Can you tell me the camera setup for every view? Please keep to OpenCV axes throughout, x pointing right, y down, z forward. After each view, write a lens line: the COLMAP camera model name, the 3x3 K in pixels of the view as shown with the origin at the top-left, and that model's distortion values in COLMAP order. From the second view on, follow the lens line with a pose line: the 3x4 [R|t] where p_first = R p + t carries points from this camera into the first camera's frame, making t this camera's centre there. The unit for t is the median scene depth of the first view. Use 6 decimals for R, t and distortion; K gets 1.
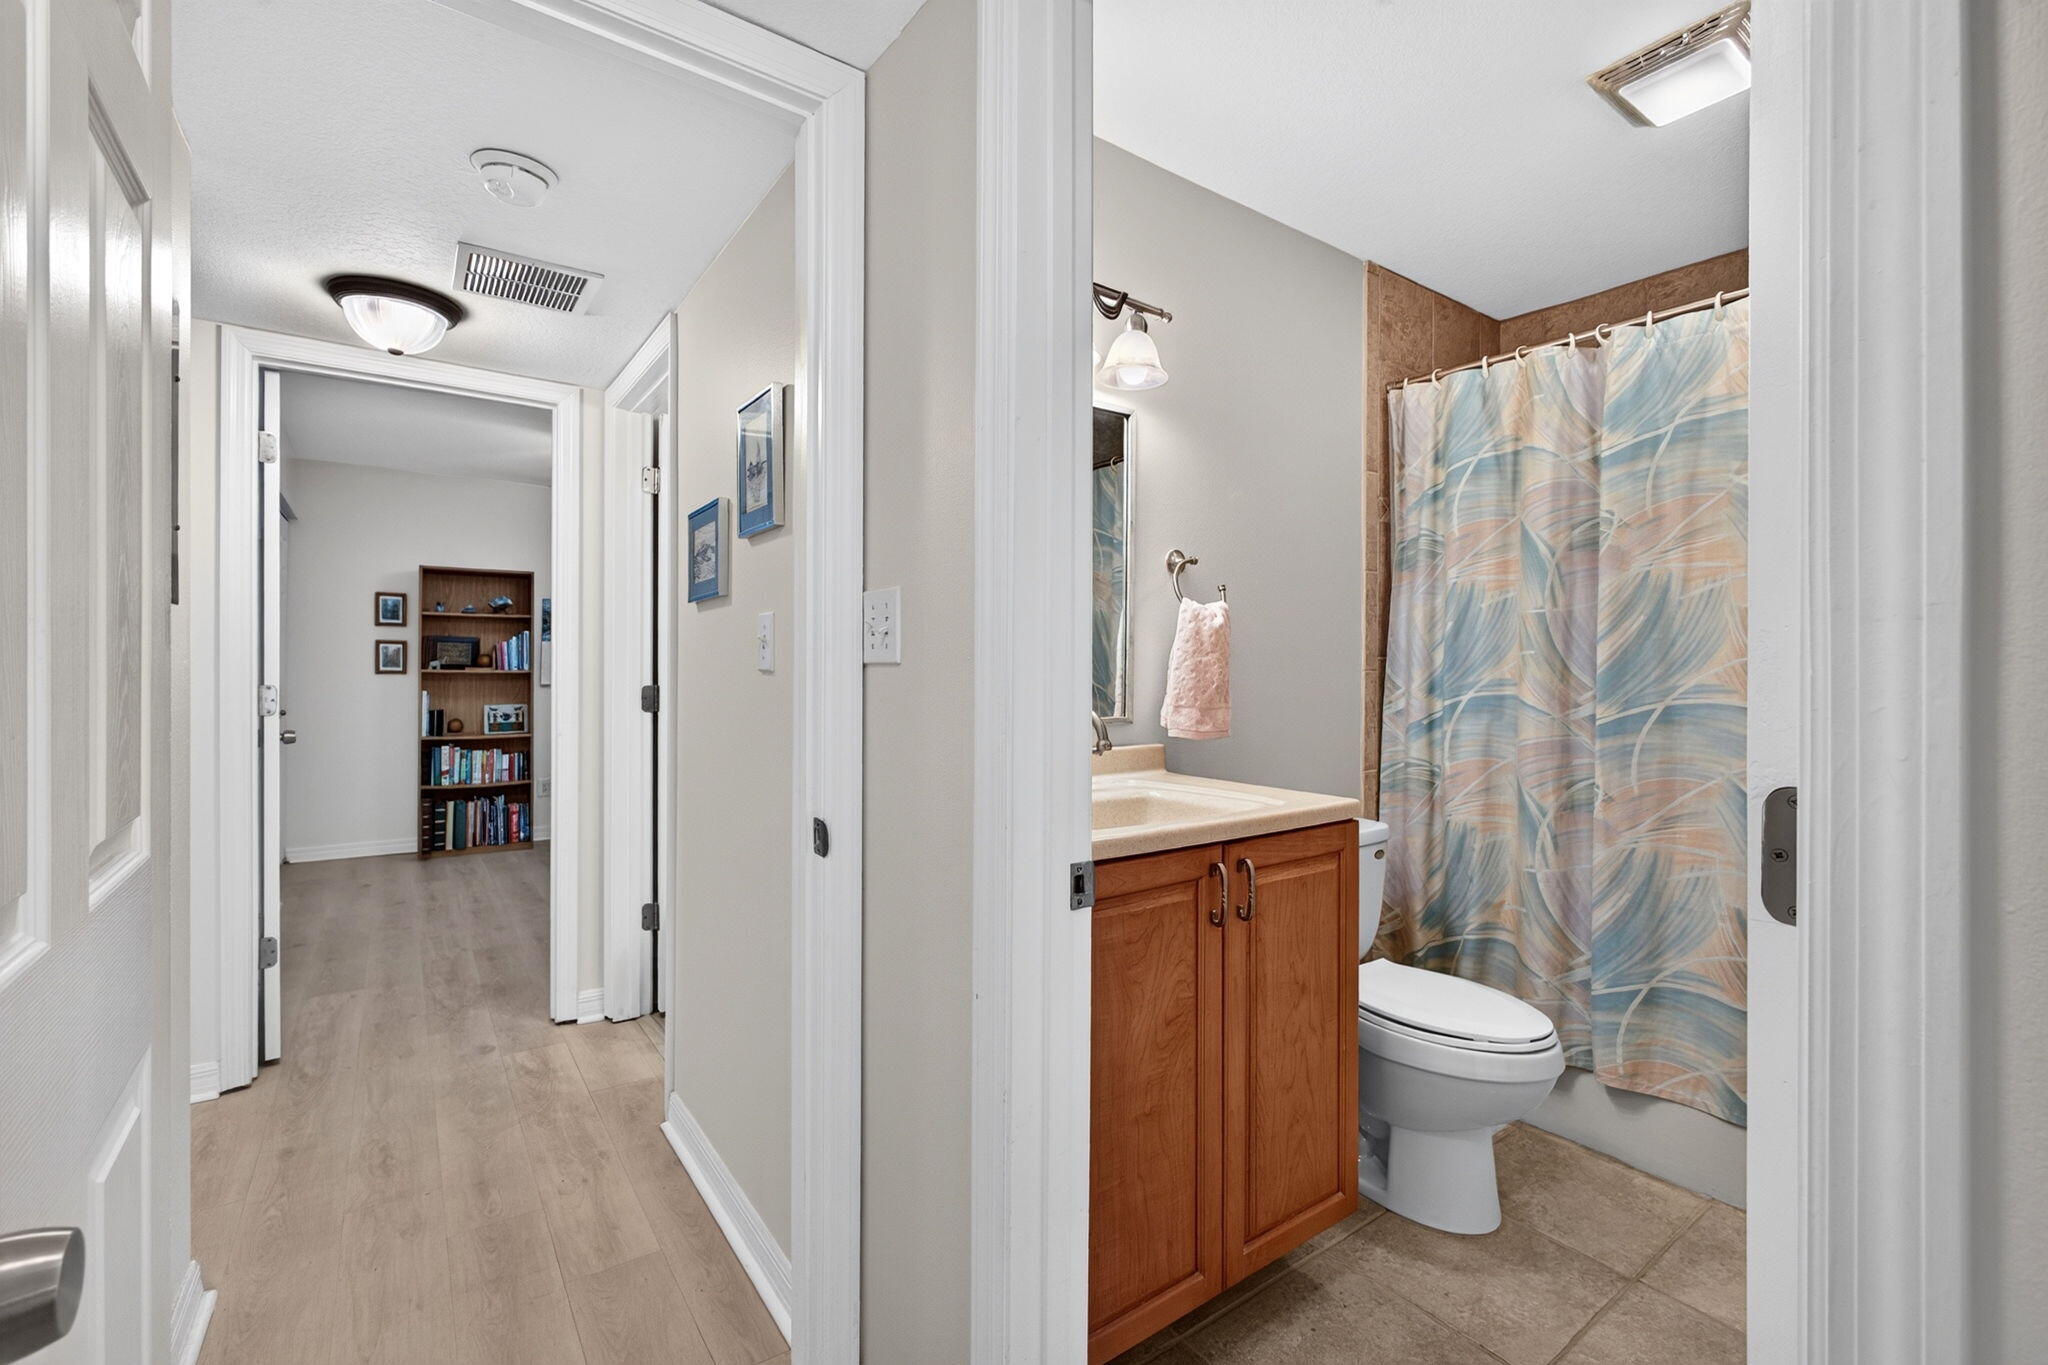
lens RADIAL K [[886.9, 0, 1024.2], [0, 886.9, 673.1], [0, 0, 1]] dist [0.002279, 0.002593]
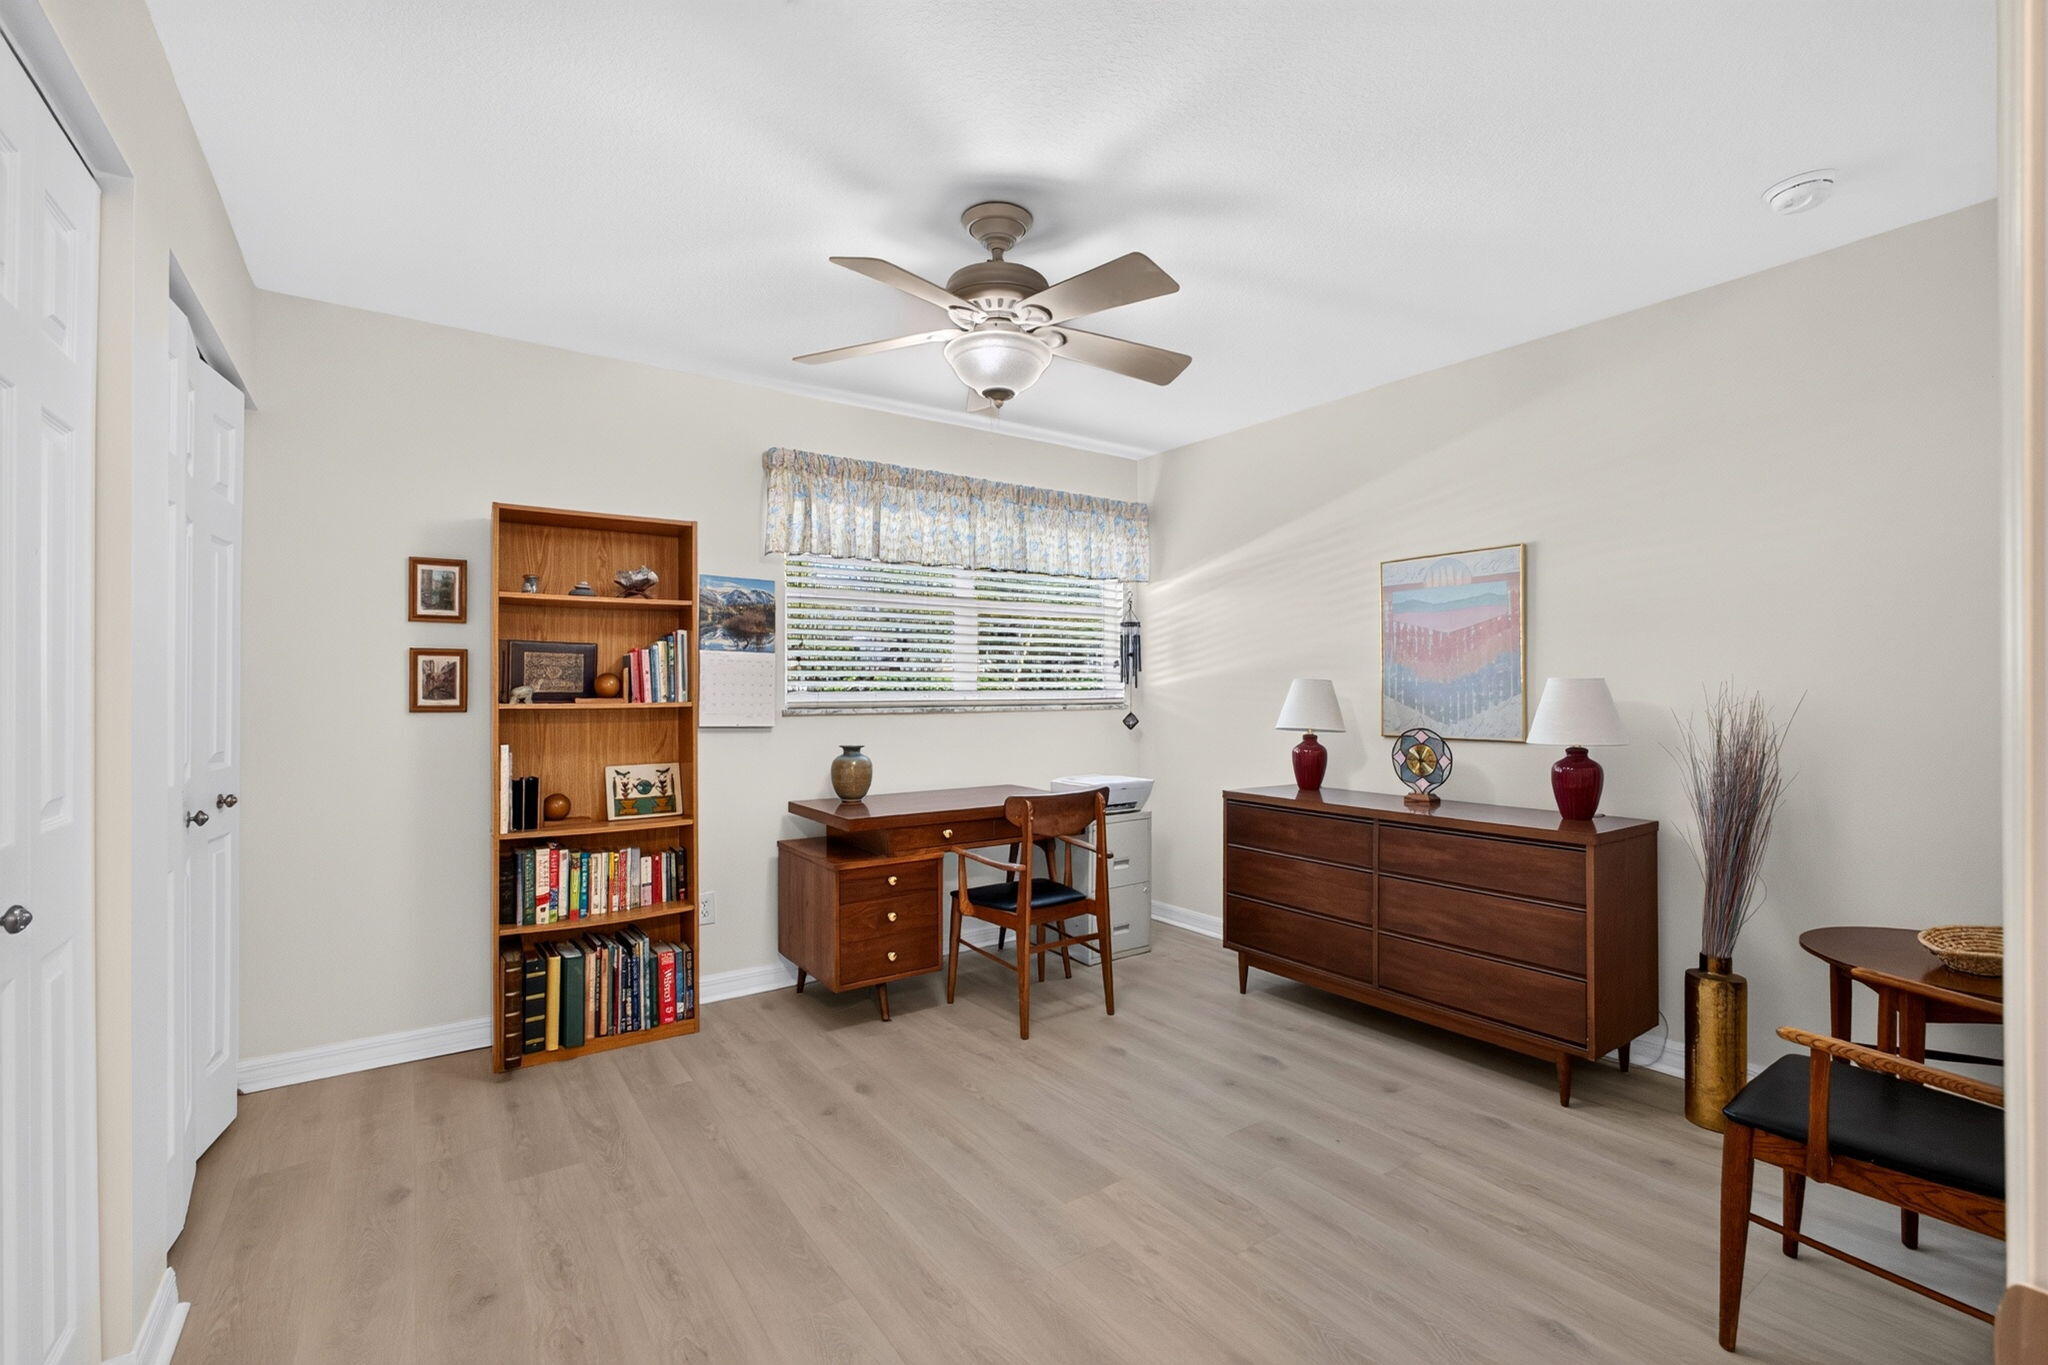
lens RADIAL K [[886.9, 0, 1024.0], [0, 886.9, 684.6], [0, 0, 1]] dist [0.002279, 0.002593]
pose [[0.999920, -0.003608, -0.012162, -0.355319], [0.003680, 0.999976, 0.005874, -0.017082], [0.012140, -0.005919, 0.999909, 0.472011]]
